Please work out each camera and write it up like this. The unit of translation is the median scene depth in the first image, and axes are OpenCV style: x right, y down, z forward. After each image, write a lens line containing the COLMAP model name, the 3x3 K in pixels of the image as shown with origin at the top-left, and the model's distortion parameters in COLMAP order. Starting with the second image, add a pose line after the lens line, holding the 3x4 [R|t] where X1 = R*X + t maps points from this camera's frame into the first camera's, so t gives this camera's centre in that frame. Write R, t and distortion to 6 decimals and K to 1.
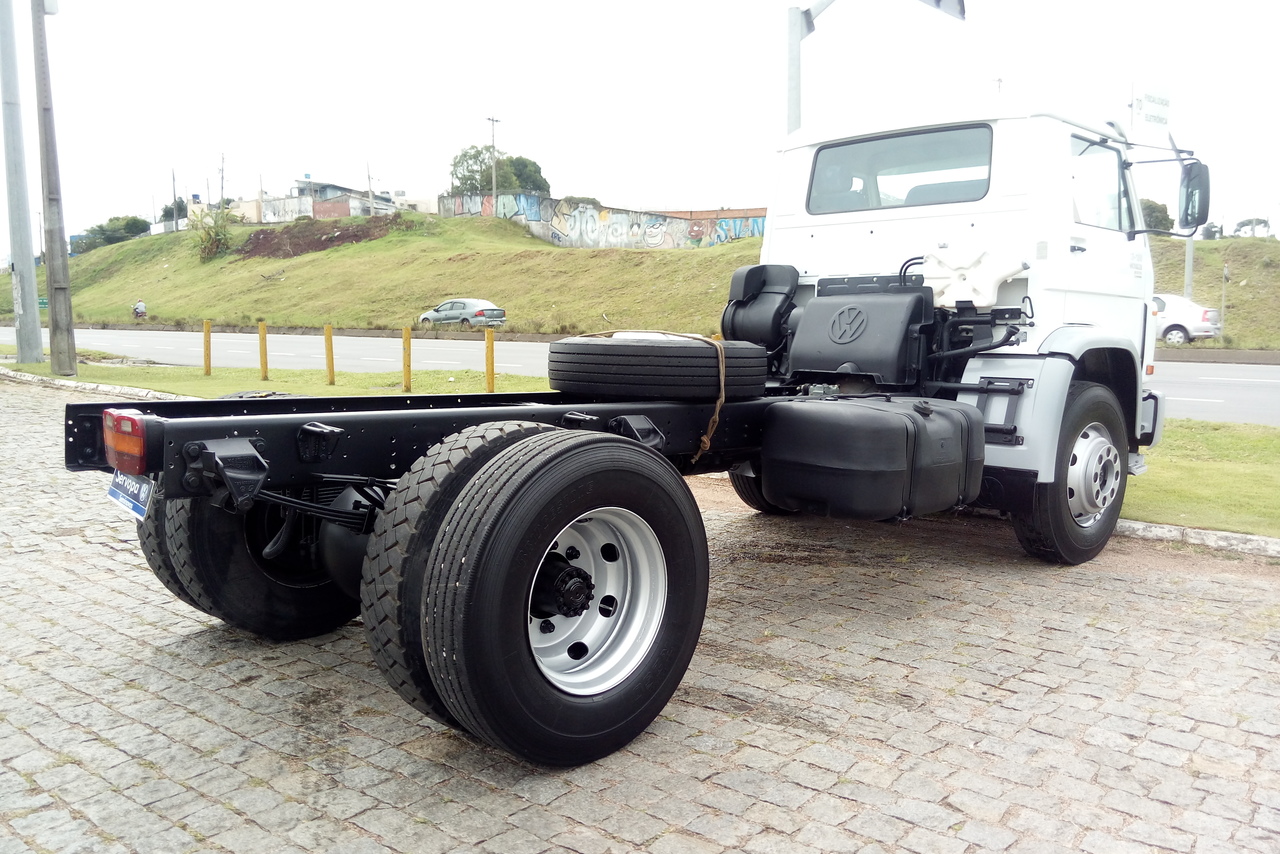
lens RADIAL K [[1075.9, 0, 649.8], [0, 1075.9, 430.7], [0, 0, 1]] dist [0.101498, -0.171810]
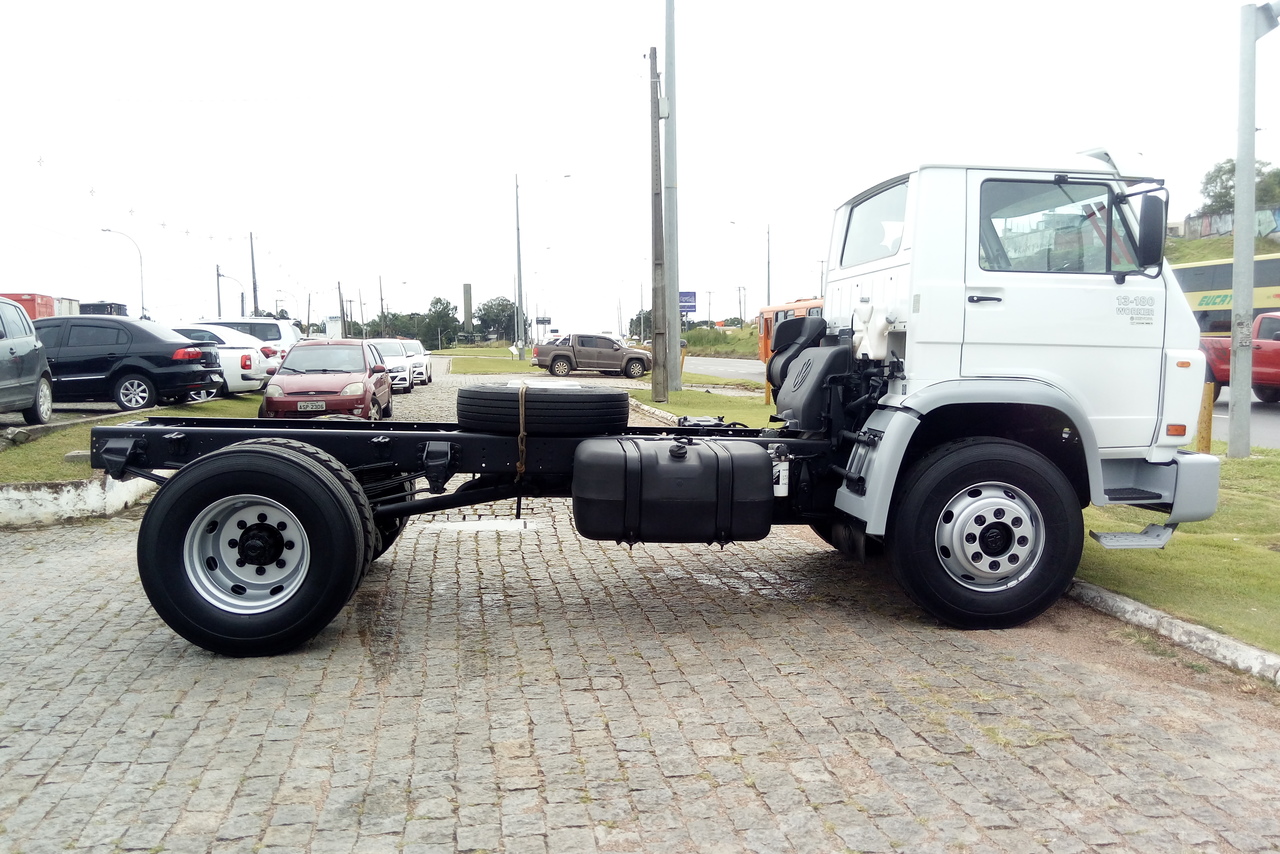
lens RADIAL K [[1075.9, 0, 649.8], [0, 1075.9, 430.7], [0, 0, 1]] dist [0.101498, -0.171810]
pose [[0.766561, 0.045315, -0.640570, 0.721578], [-0.063667, 0.997956, -0.005593, -0.025226], [0.639007, 0.045071, 0.767879, 0.079383]]
